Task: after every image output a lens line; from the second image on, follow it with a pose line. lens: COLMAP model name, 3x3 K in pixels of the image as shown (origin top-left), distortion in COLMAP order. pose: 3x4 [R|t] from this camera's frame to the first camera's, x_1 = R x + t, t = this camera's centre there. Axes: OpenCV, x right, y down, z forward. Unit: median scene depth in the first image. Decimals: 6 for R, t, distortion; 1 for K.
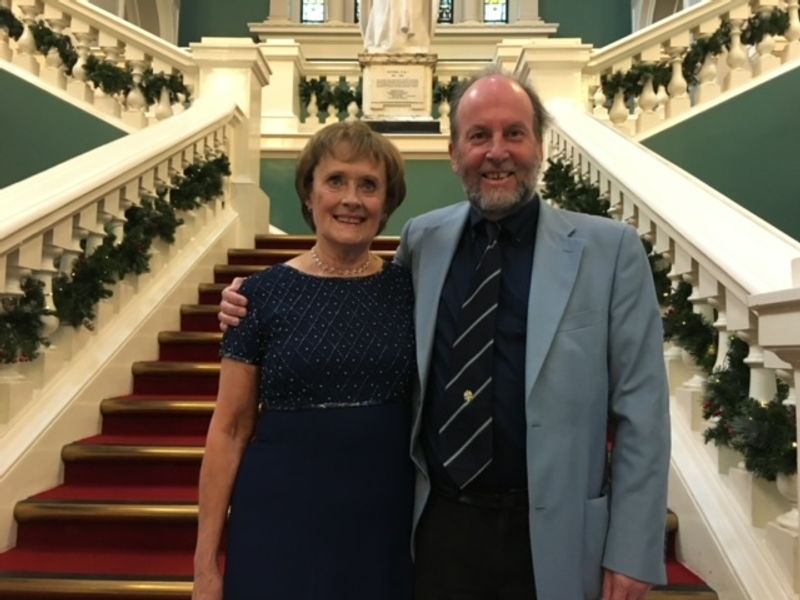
lens RADIAL K [[679.8, 0, 400.3], [0, 679.8, 302.6], [0, 0, 1]] dist [0.001141, -0.007444]
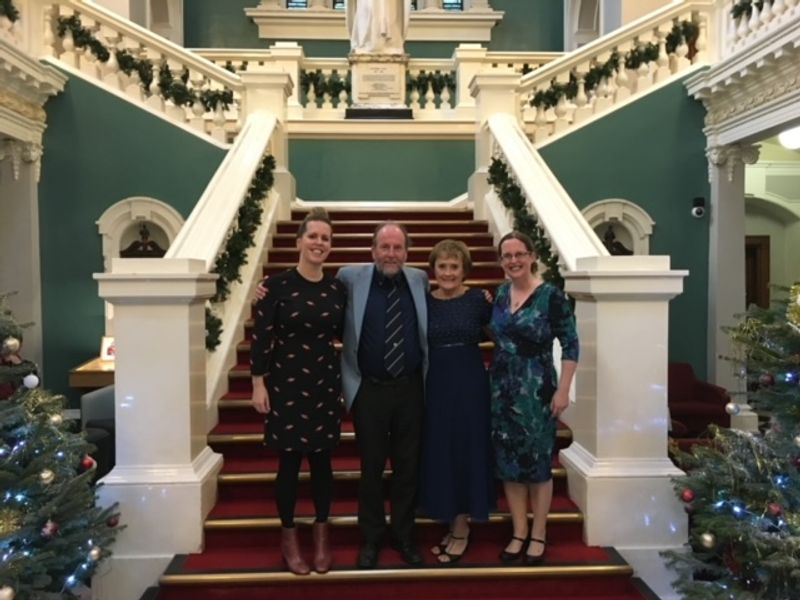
lens RADIAL K [[679.8, 0, 400.7], [0, 679.8, 299.1], [0, 0, 1]] dist [0.001141, -0.007444]
pose [[0.997594, -0.021046, 0.066056, -0.057061], [0.014126, 0.994527, 0.103519, -0.038368], [-0.067873, -0.102337, 0.992432, -0.326473]]
